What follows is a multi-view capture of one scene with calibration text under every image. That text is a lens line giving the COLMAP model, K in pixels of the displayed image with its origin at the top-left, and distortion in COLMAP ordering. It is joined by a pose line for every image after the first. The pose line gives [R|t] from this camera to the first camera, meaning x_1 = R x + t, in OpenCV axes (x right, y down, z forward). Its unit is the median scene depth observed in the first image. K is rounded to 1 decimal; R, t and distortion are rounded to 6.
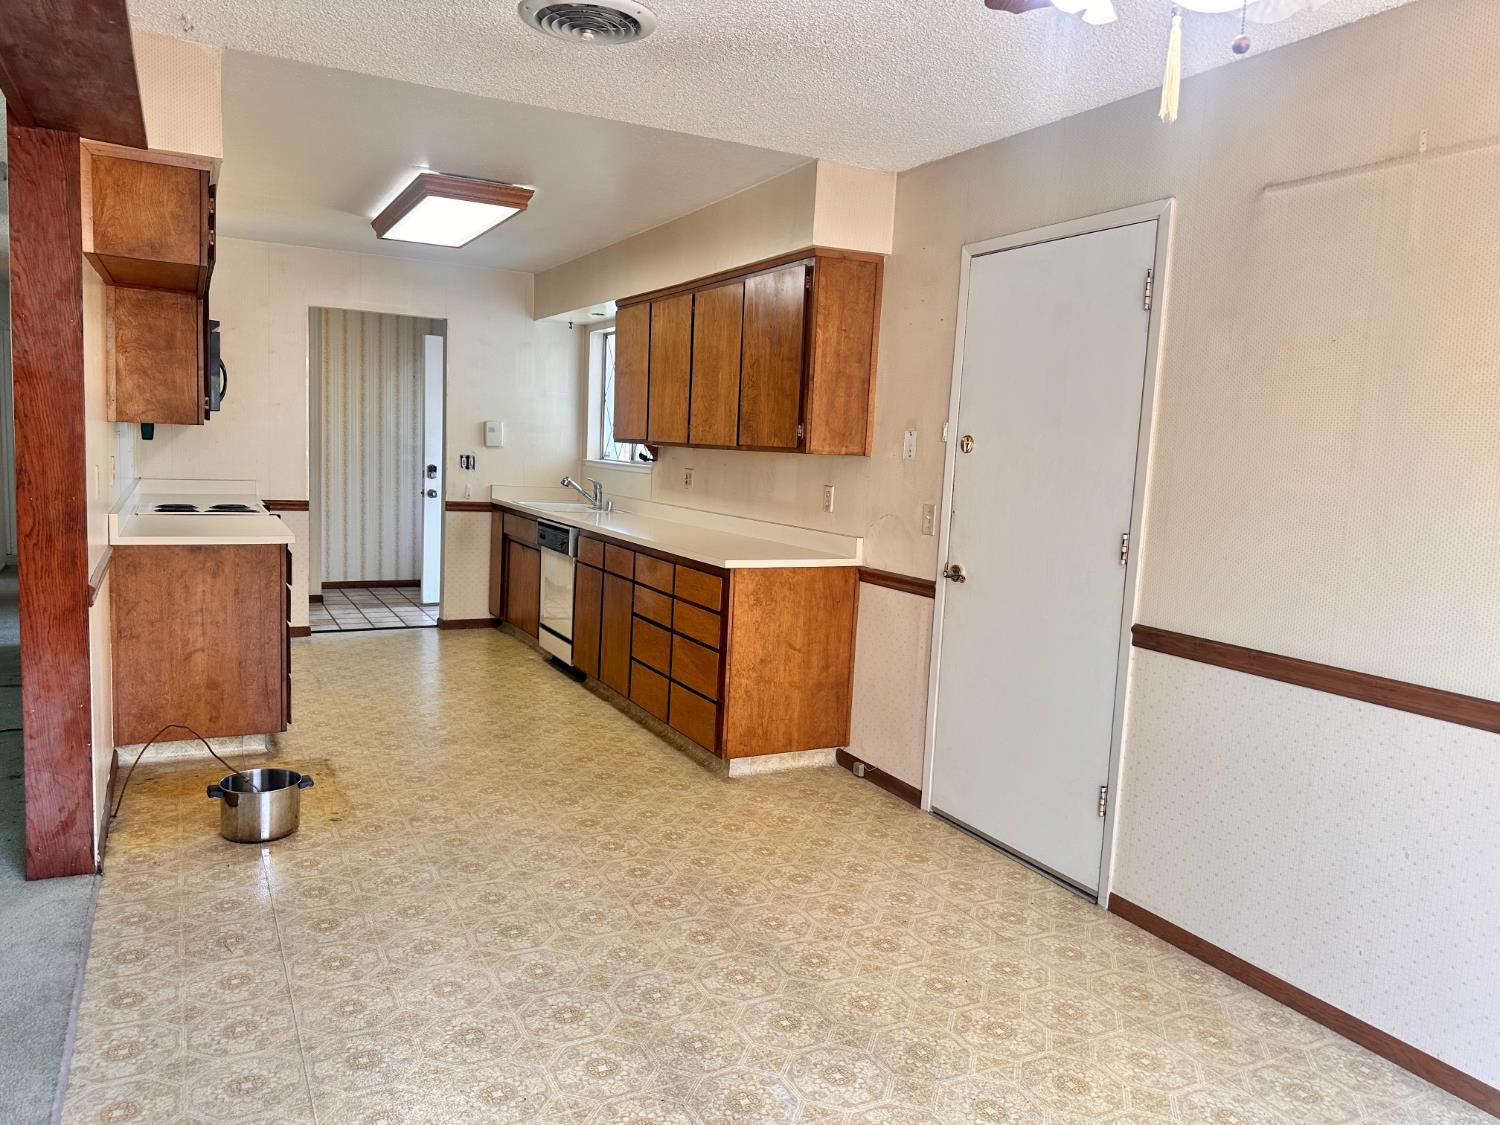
lens RADIAL K [[1055.0, 0, 743.7], [0, 1055.0, 568.3], [0, 0, 1]] dist [0.085216, -0.096105]
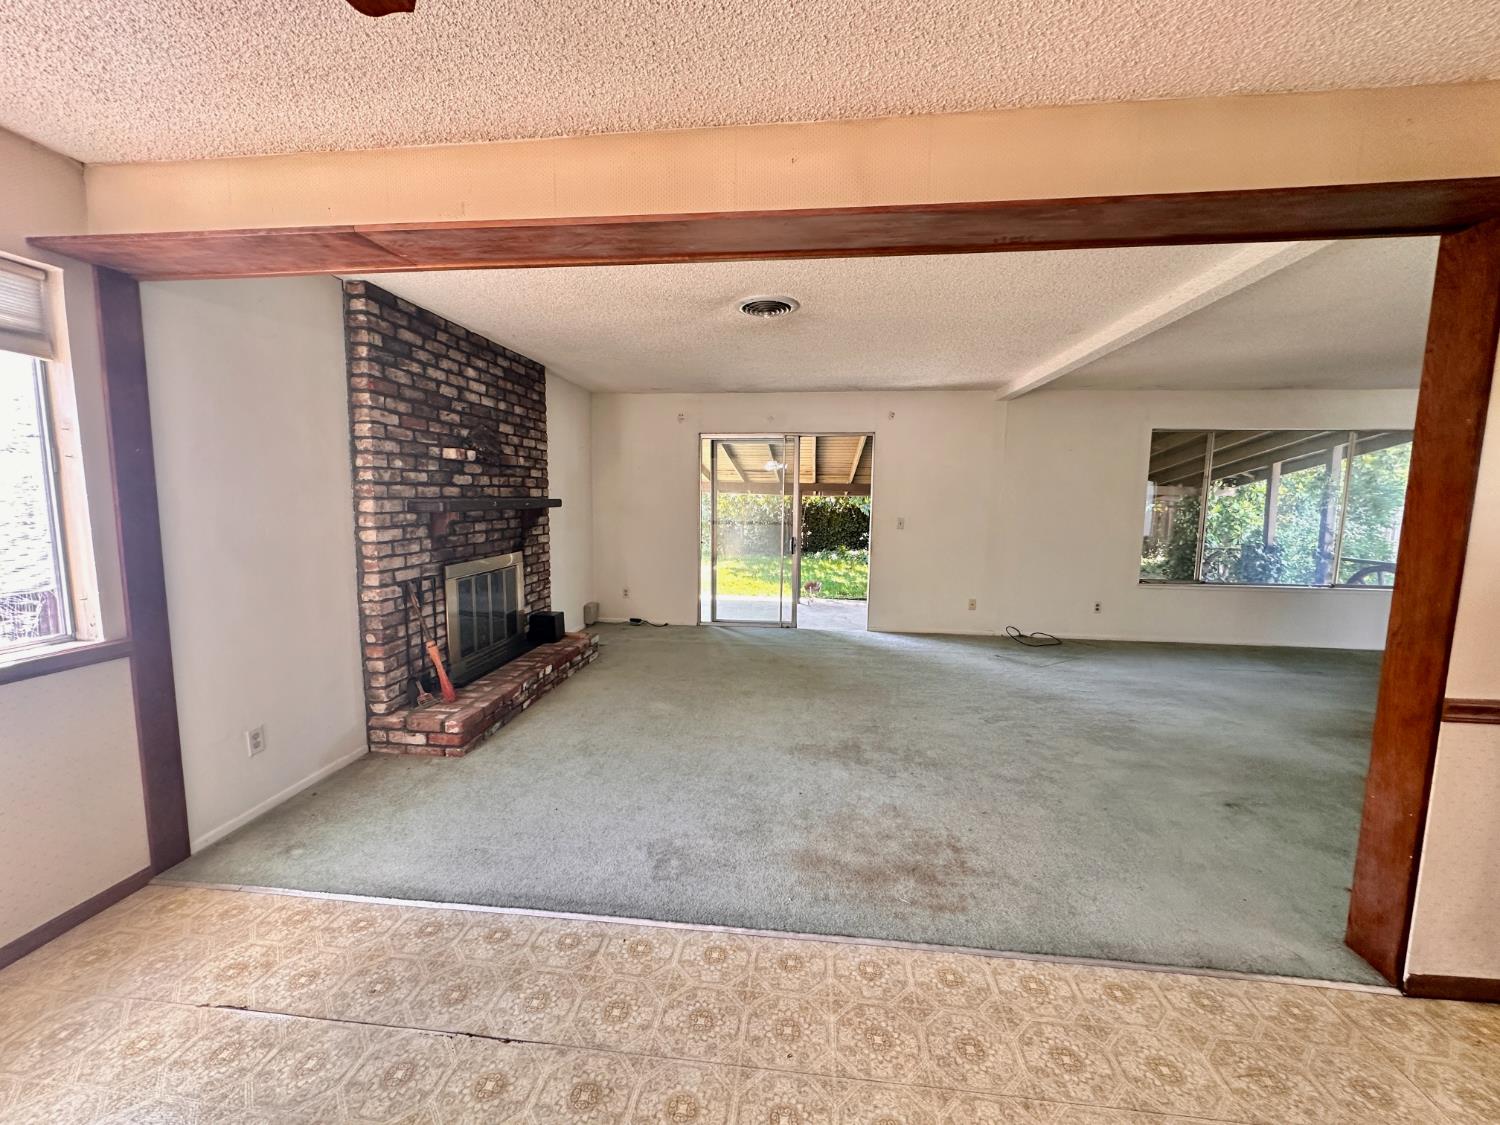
lens RADIAL K [[596.6, 0, 742.7], [0, 596.6, 562.4], [0, 0, 1]] dist [-0.000970, 0.000171]
pose [[-0.559754, 0.041056, -0.827641, 0.171702], [-0.134156, 0.981106, 0.139402, -0.096183], [0.817727, 0.189064, -0.543670, 0.793840]]
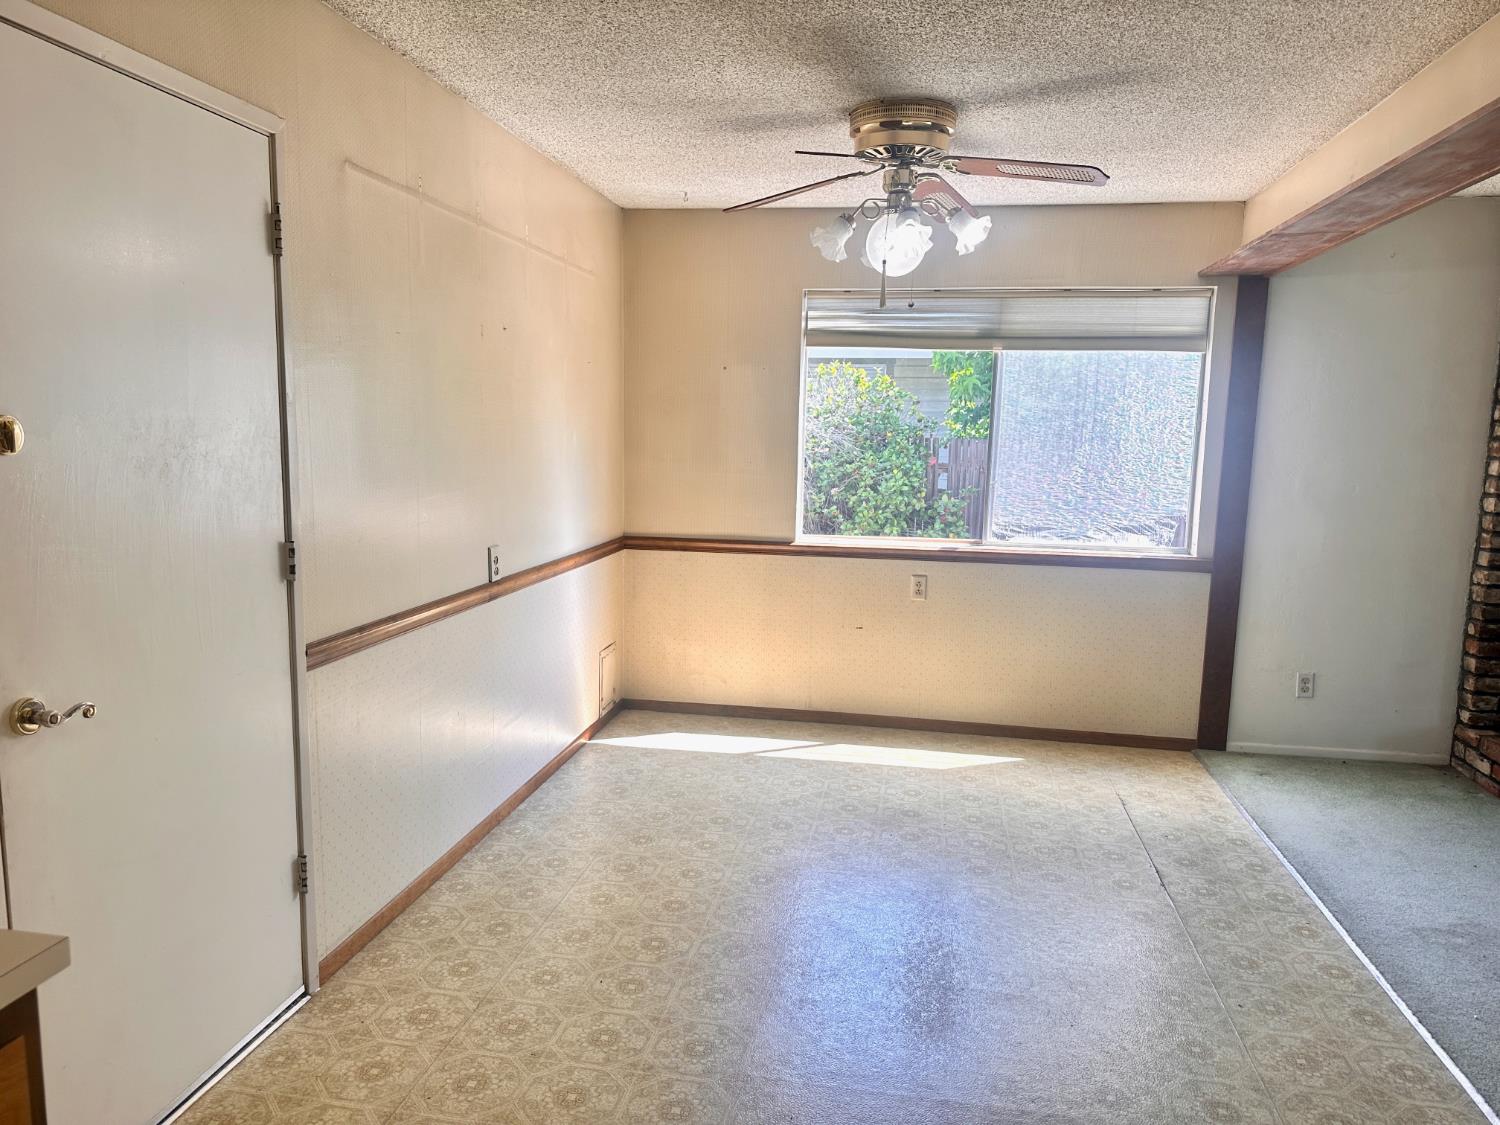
lens RADIAL K [[1055.0, 0, 743.7], [0, 1055.0, 568.3], [0, 0, 1]] dist [0.085216, -0.096105]
pose [[-0.786101, -0.144120, 0.601061, -0.418712], [0.016691, 0.967133, 0.253724, -0.226473], [-0.617873, 0.209485, -0.757858, 1.518263]]
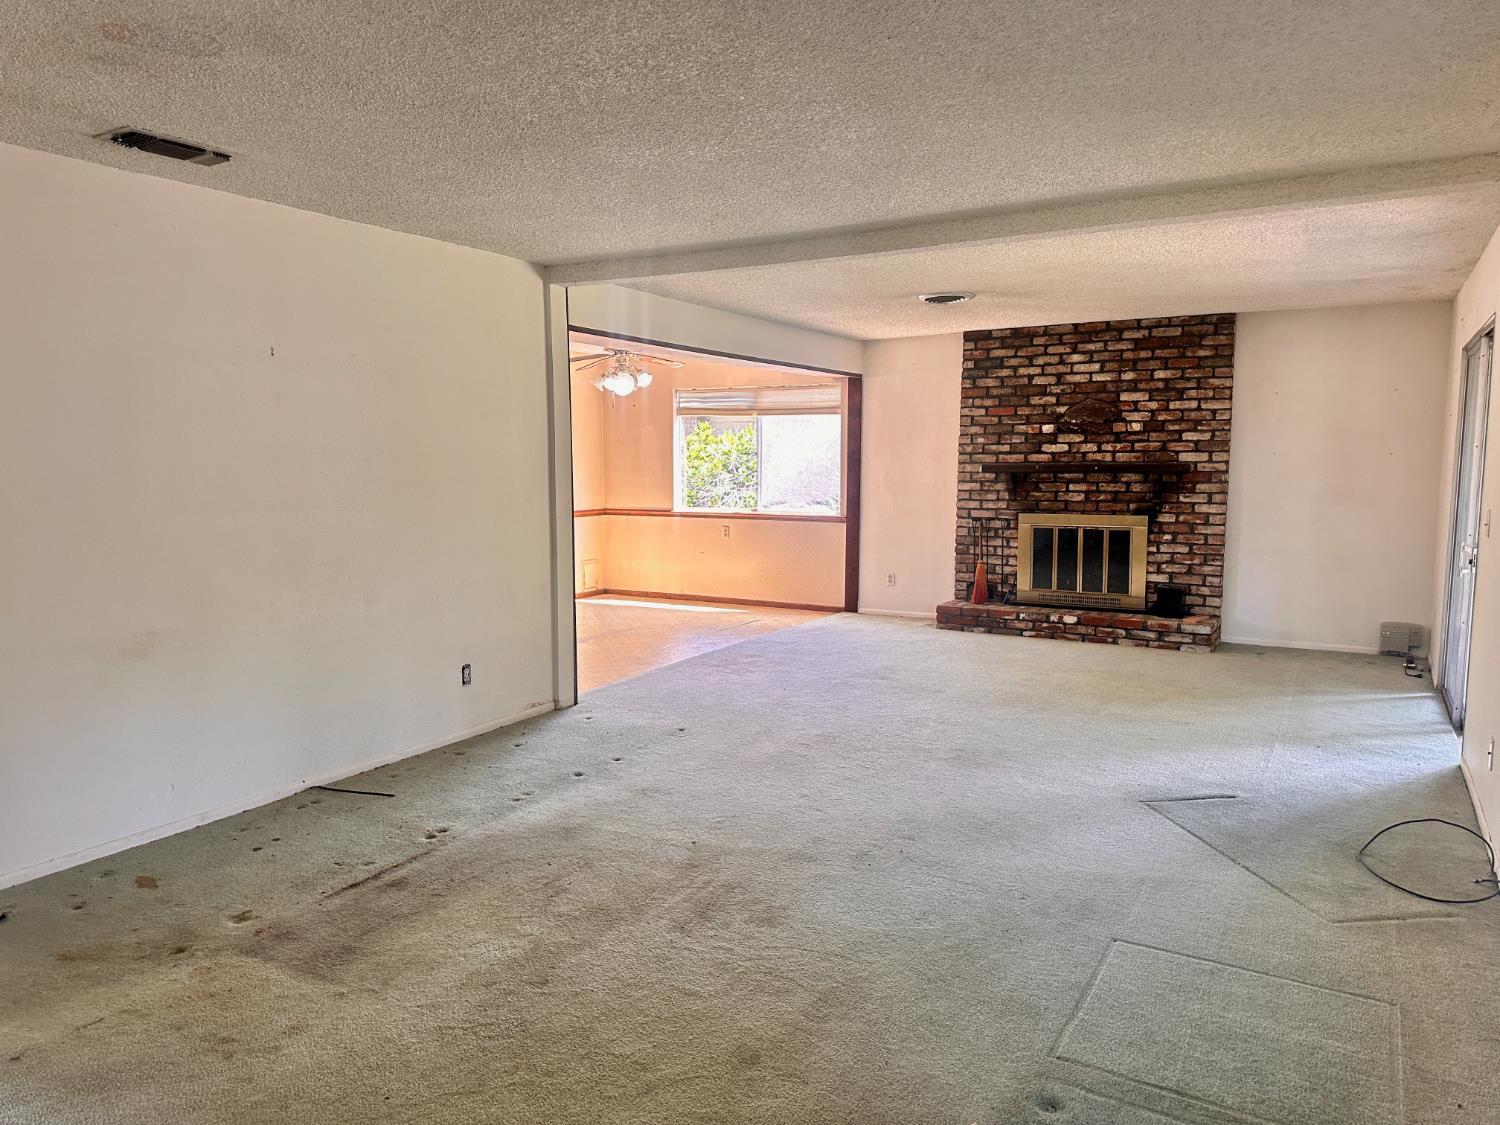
lens RADIAL K [[1055.0, 0, 743.7], [0, 1055.0, 568.3], [0, 0, 1]] dist [0.085216, -0.096105]
pose [[-0.525649, -0.134815, 0.839951, -2.575901], [0.082133, 0.974708, 0.207844, -0.358814], [-0.846728, 0.178240, -0.501281, 1.765459]]
